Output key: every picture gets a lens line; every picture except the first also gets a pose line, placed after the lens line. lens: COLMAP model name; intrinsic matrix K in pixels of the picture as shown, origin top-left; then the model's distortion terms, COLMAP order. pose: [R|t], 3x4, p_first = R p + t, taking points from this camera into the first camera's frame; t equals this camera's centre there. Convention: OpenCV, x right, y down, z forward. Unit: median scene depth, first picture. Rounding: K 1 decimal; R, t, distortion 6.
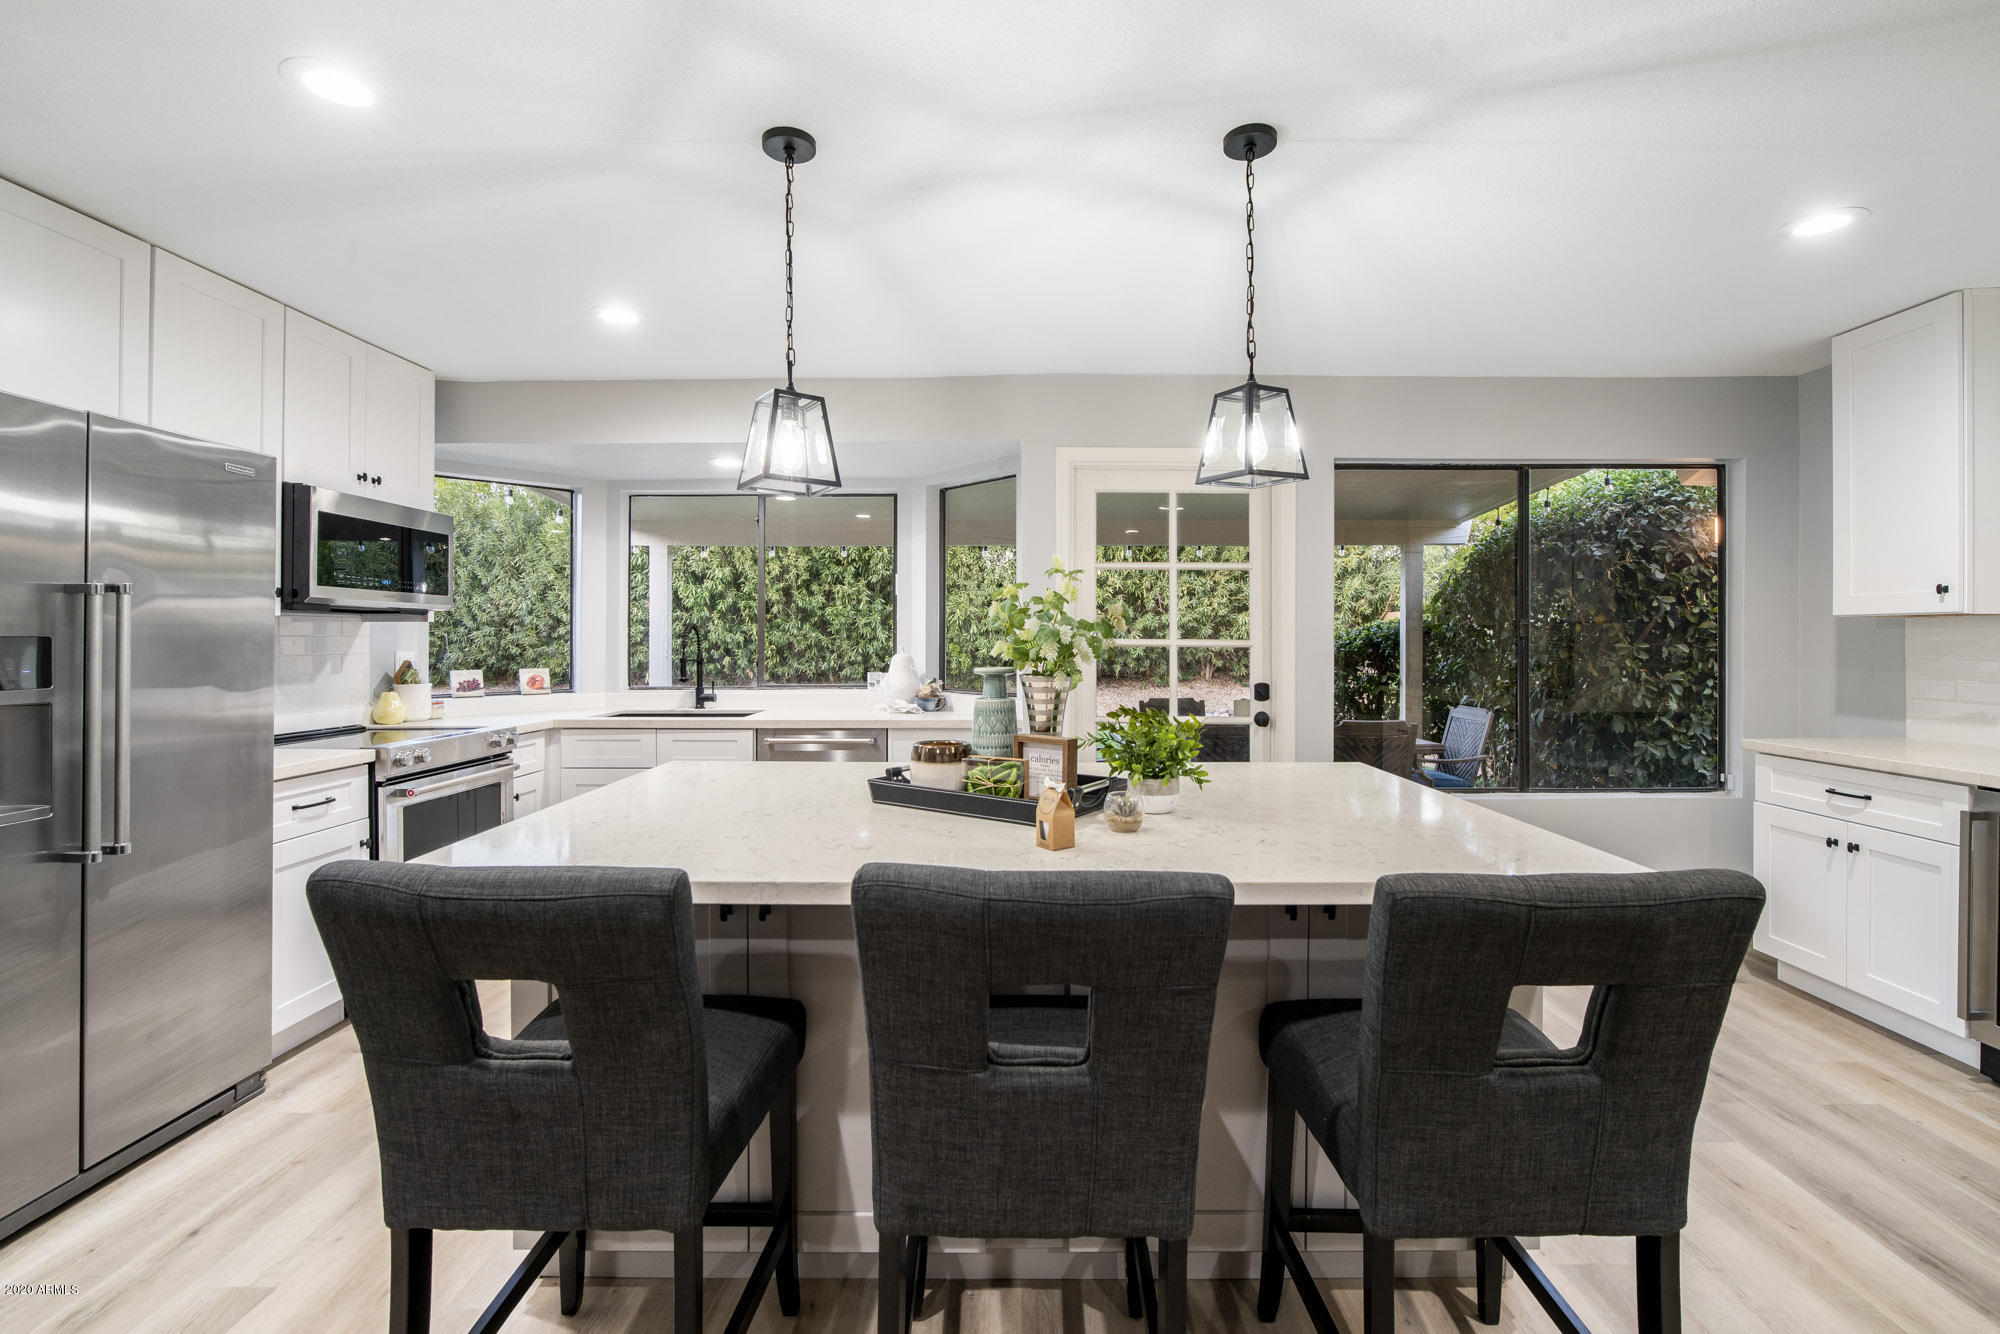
lens RADIAL K [[860.7, 0, 1012.5], [0, 860.7, 638.0], [0, 0, 1]] dist [-0.011562, 0.000510]
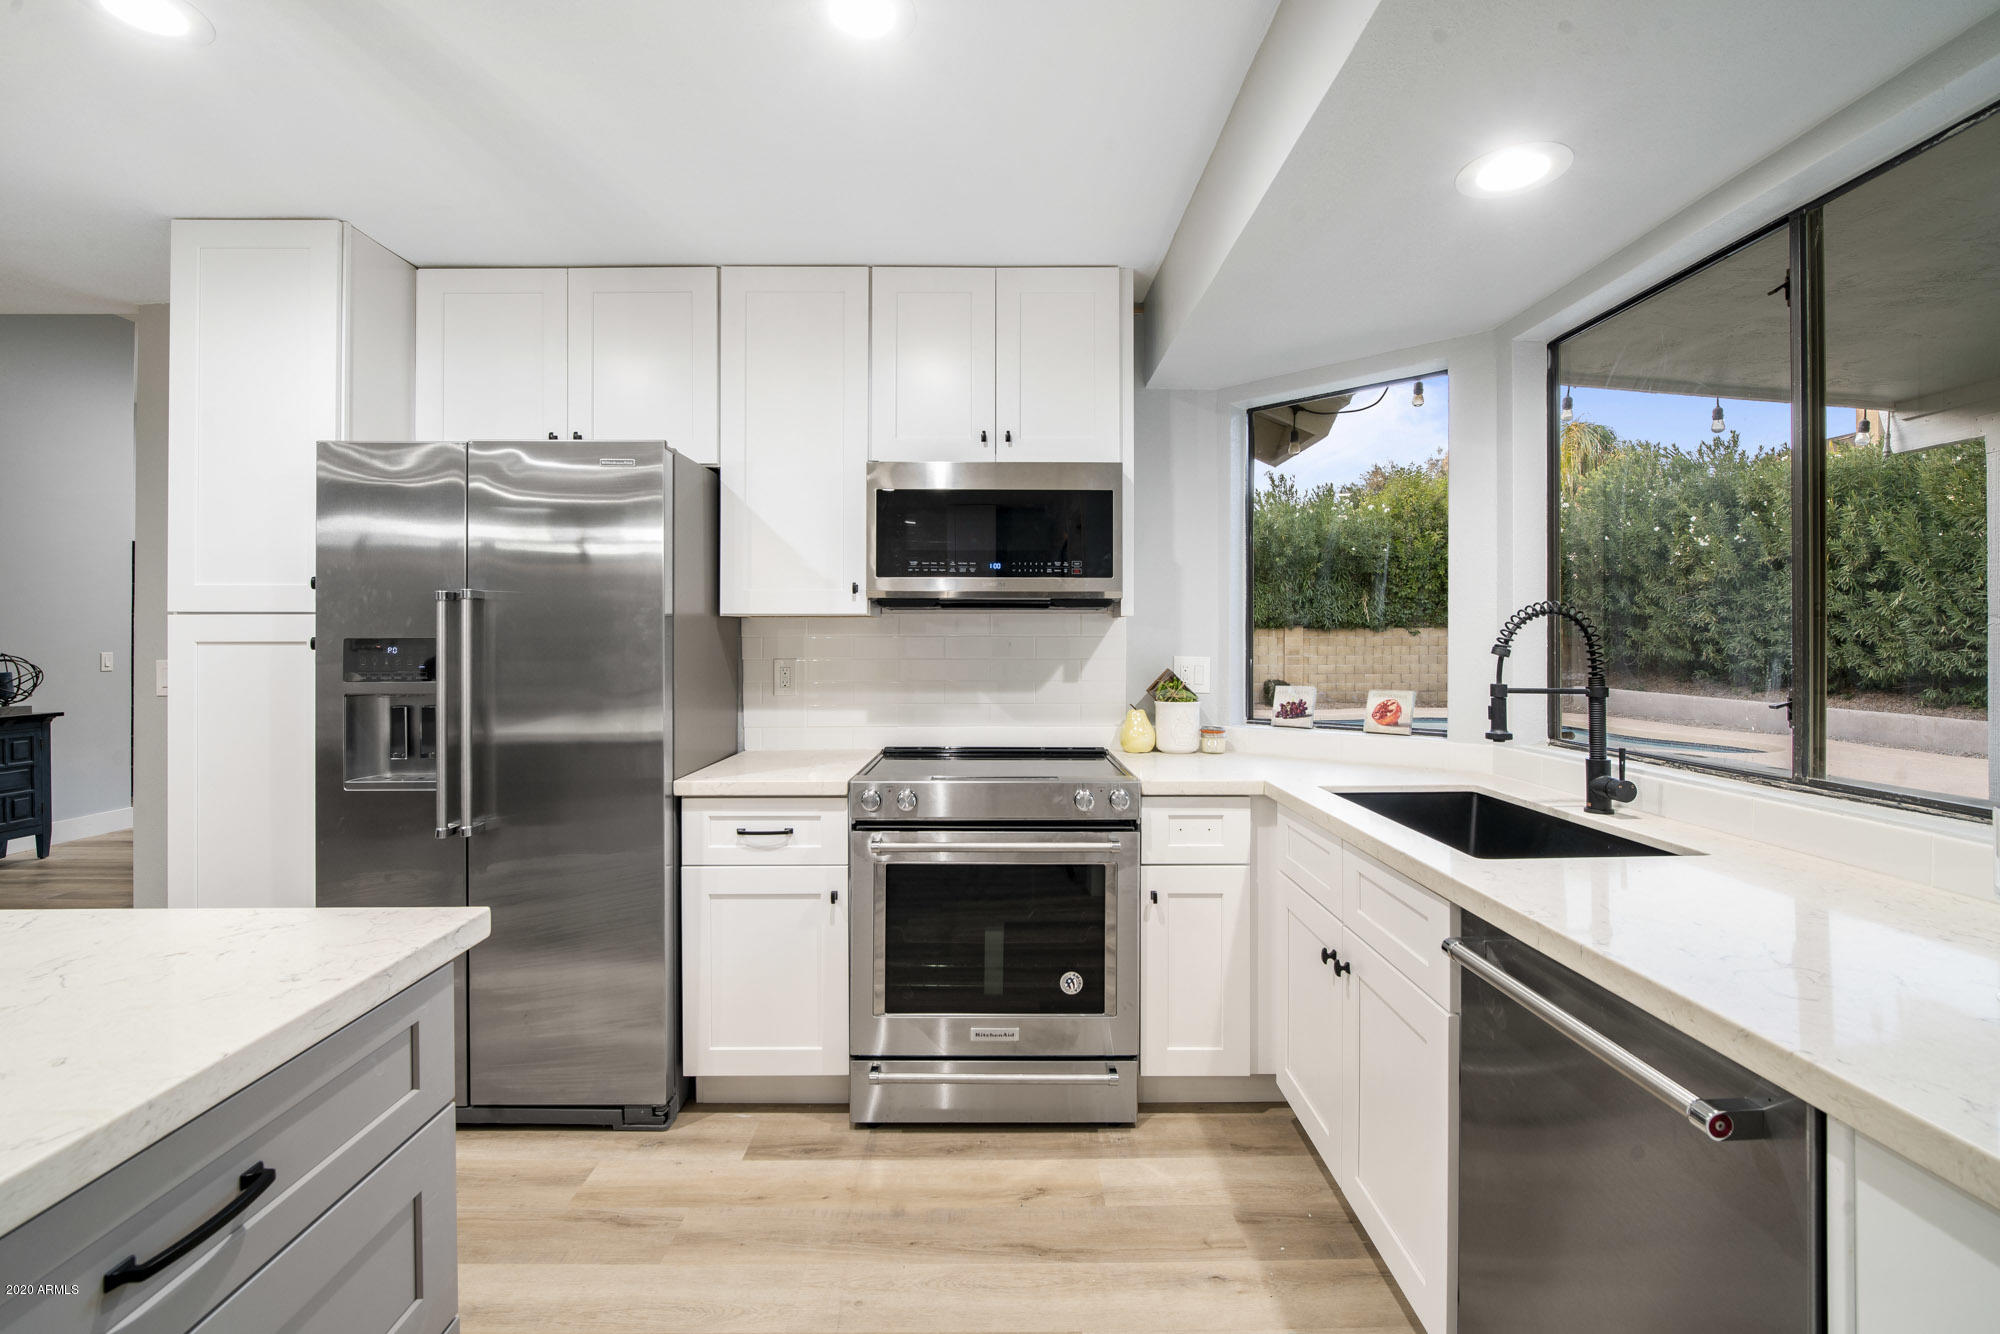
lens RADIAL K [[860.7, 0, 1009.1], [0, 860.7, 645.1], [0, 0, 1]] dist [-0.011562, 0.000510]
pose [[0.024238, 0.005253, -0.999692, 0.008182], [0.001871, 0.999984, 0.005300, 0.000345], [0.999704, -0.001998, 0.024228, 0.201098]]
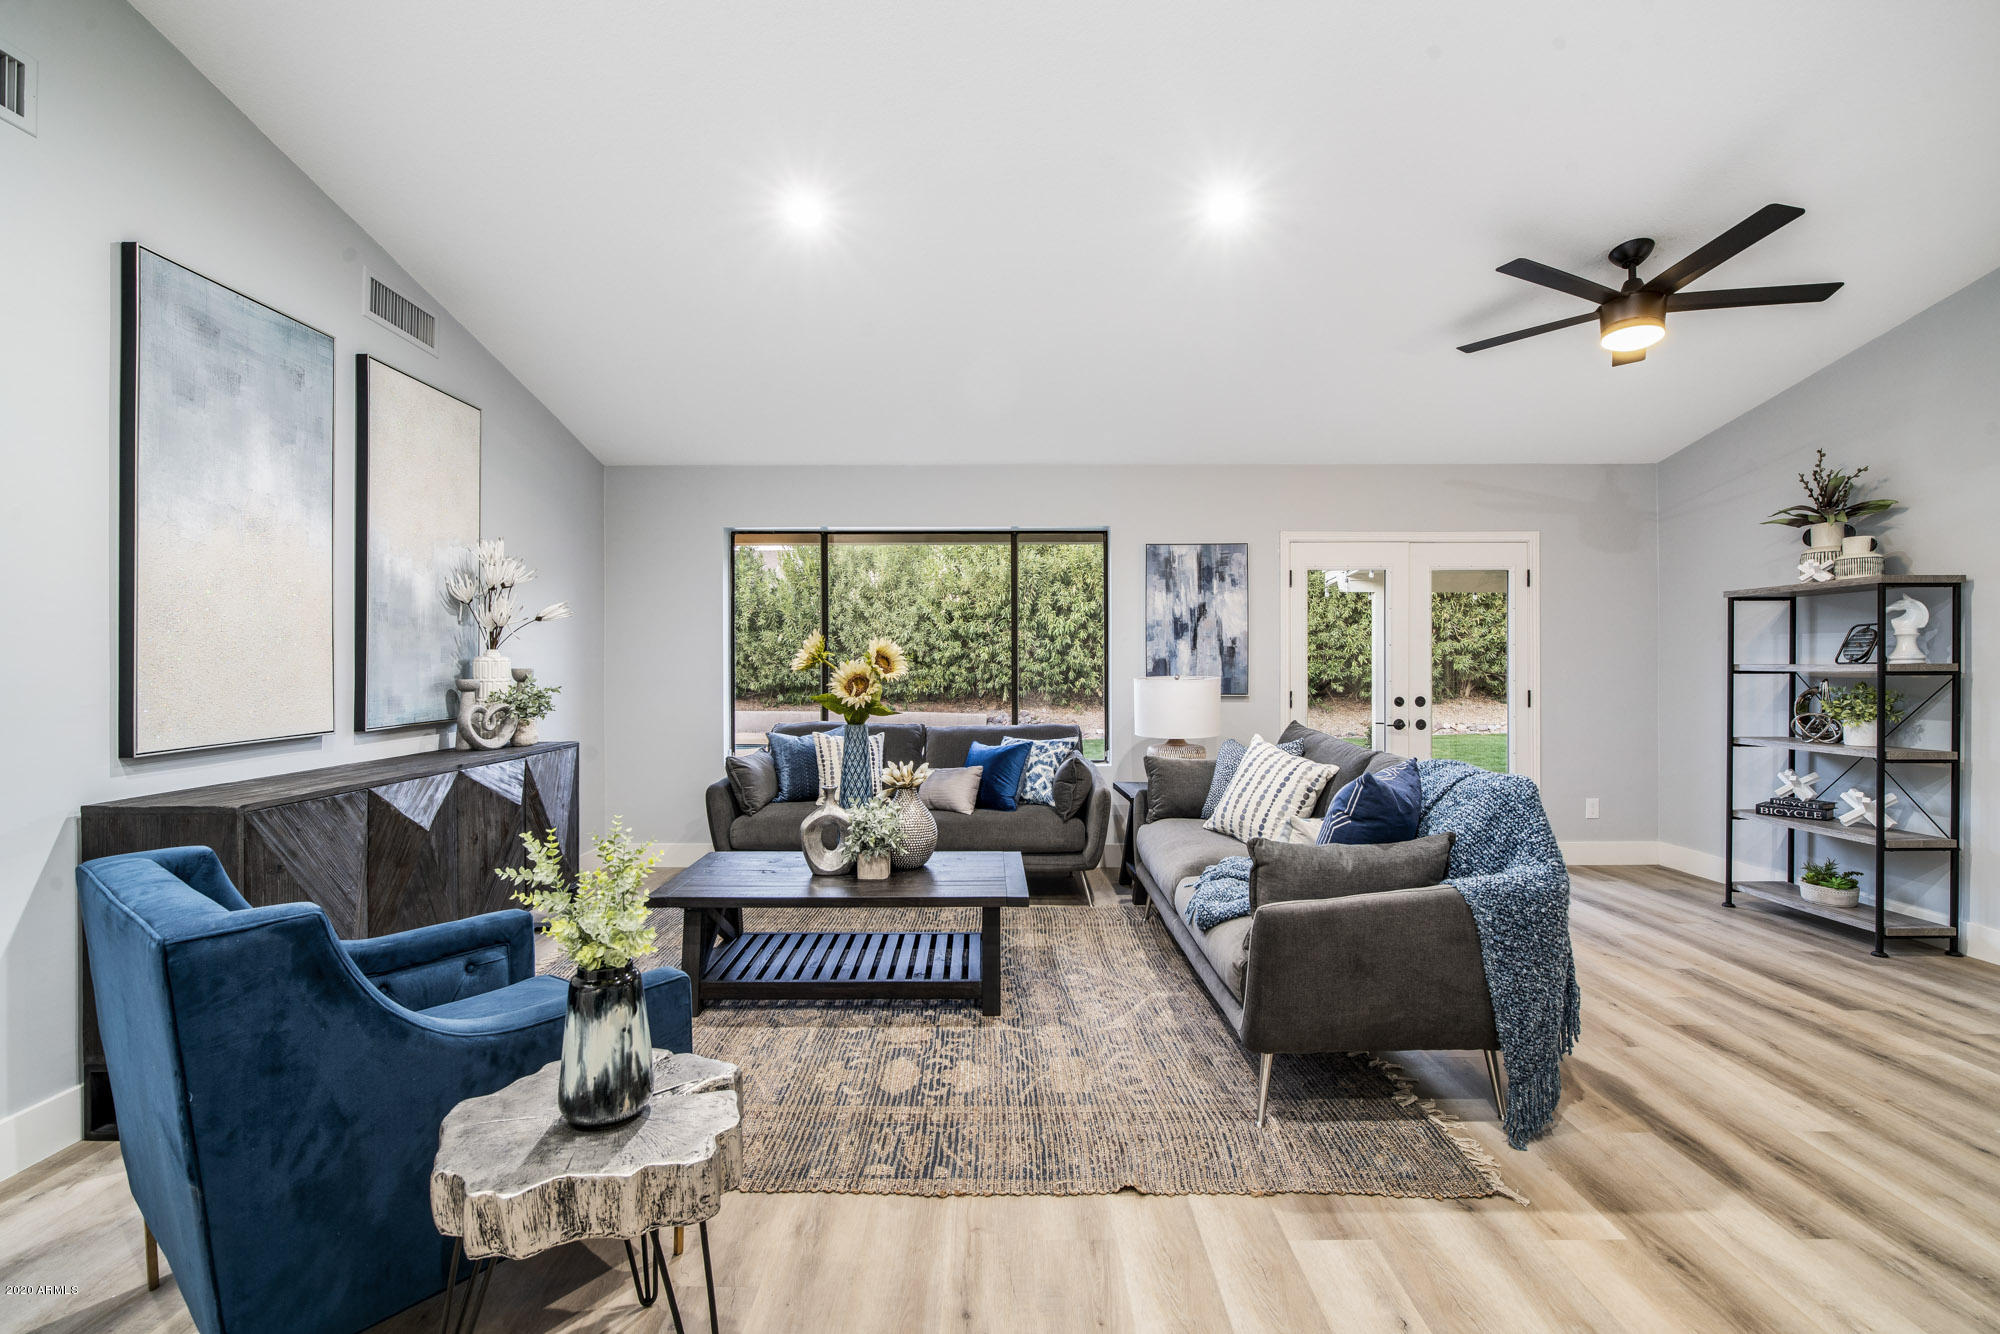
lens RADIAL K [[860.7, 0, 1003.3], [0, 860.7, 662.5], [0, 0, 1]] dist [-0.011562, 0.000510]
pose [[0.999988, -0.001656, 0.004505, -0.453625], [0.001668, 0.999995, -0.002700, 0.003604], [-0.004501, 0.002708, 0.999986, -0.168014]]
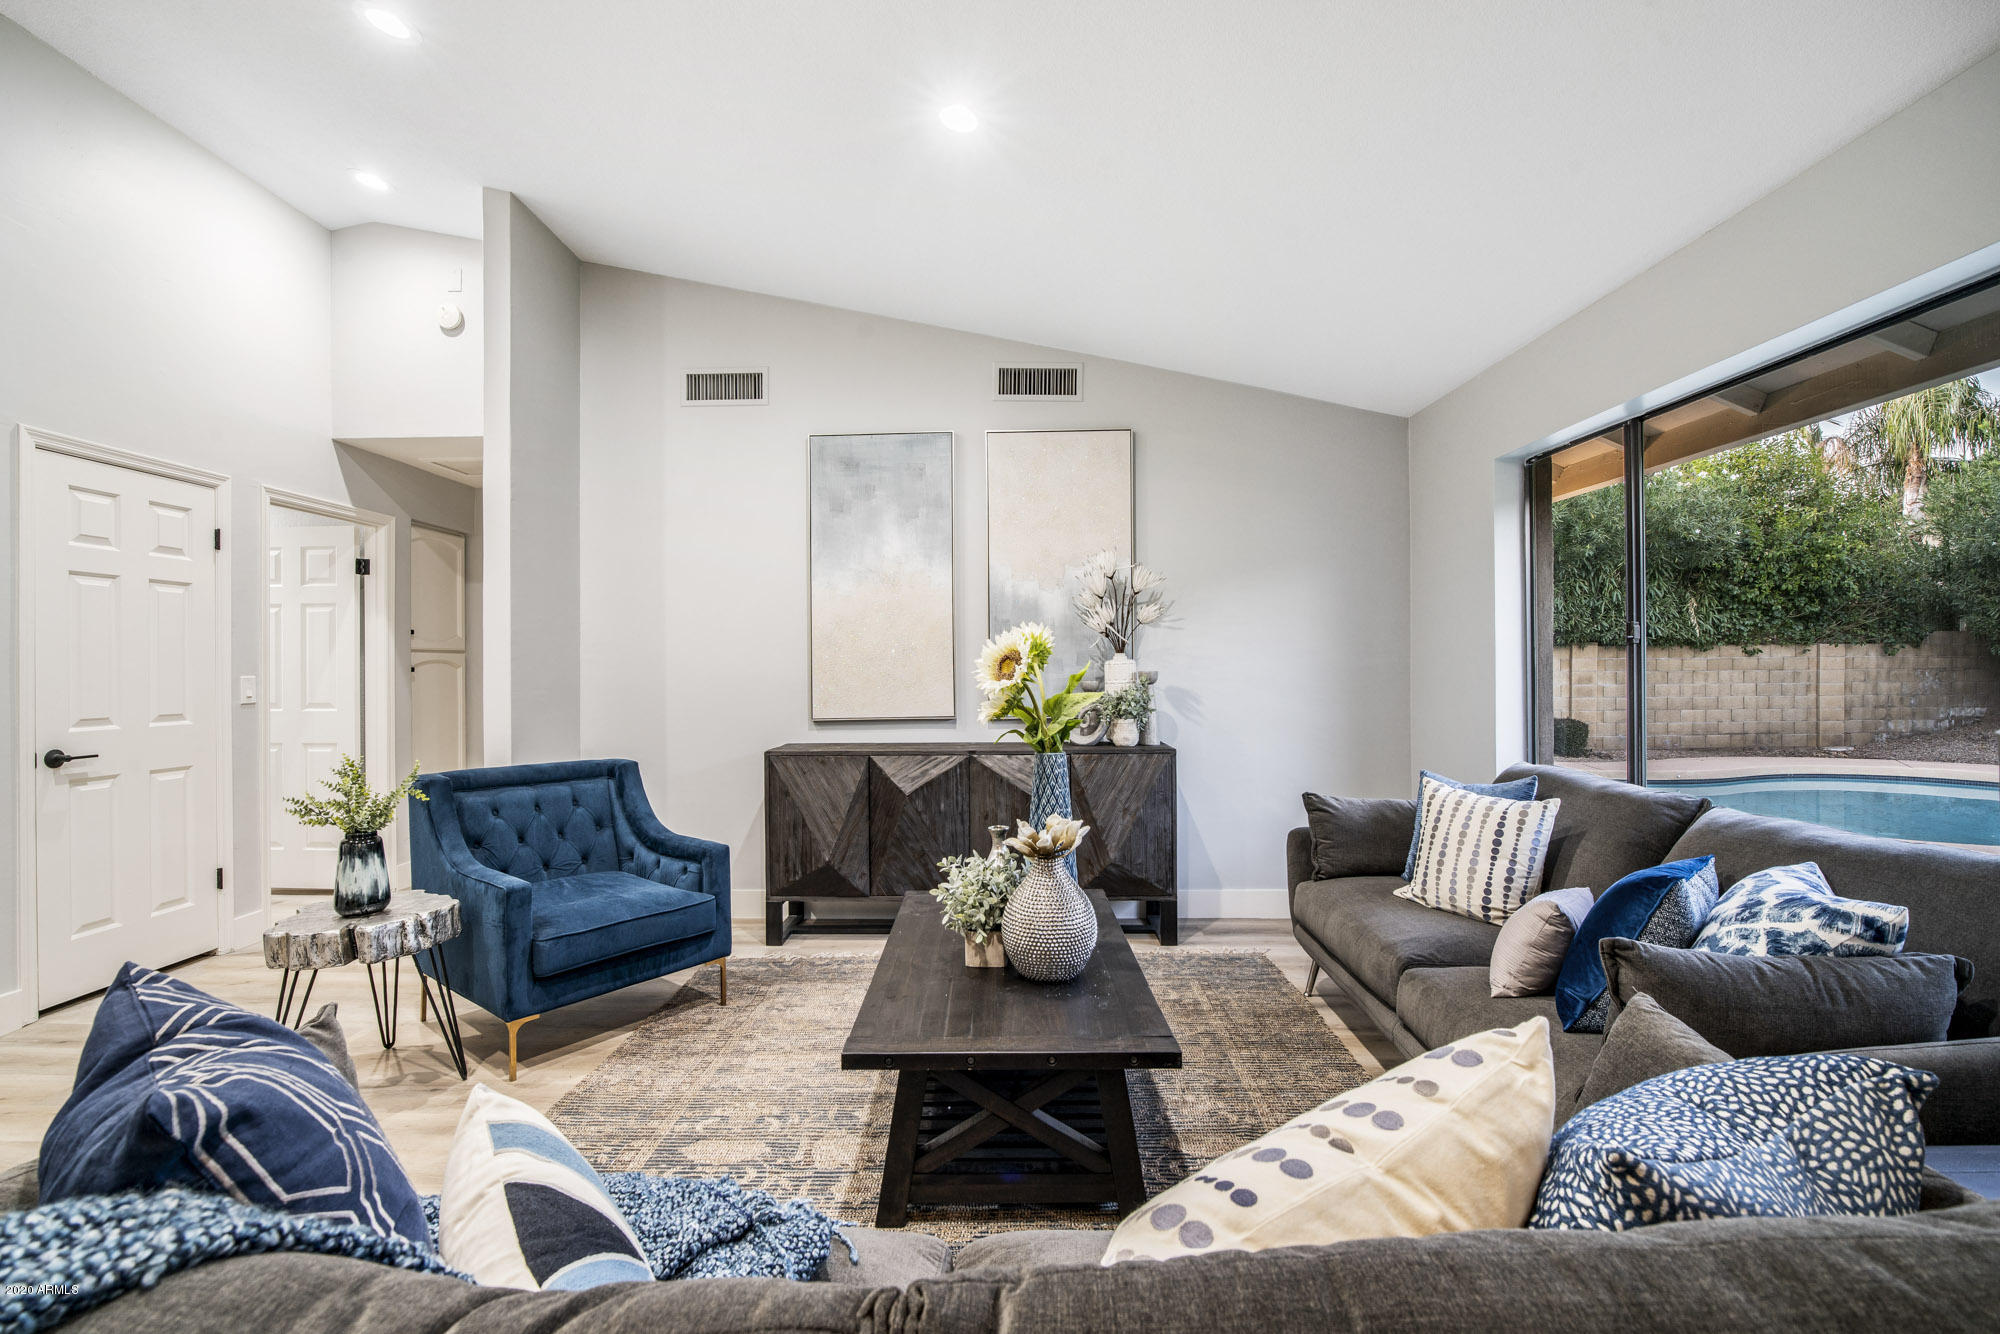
lens RADIAL K [[860.7, 0, 999.0], [0, 860.7, 664.7], [0, 0, 1]] dist [-0.011562, 0.000510]
pose [[-0.021917, -0.003417, -0.999754, -0.334258], [0.004407, 0.999984, -0.003514, 0.003289], [0.999750, -0.004483, -0.021902, 0.047819]]
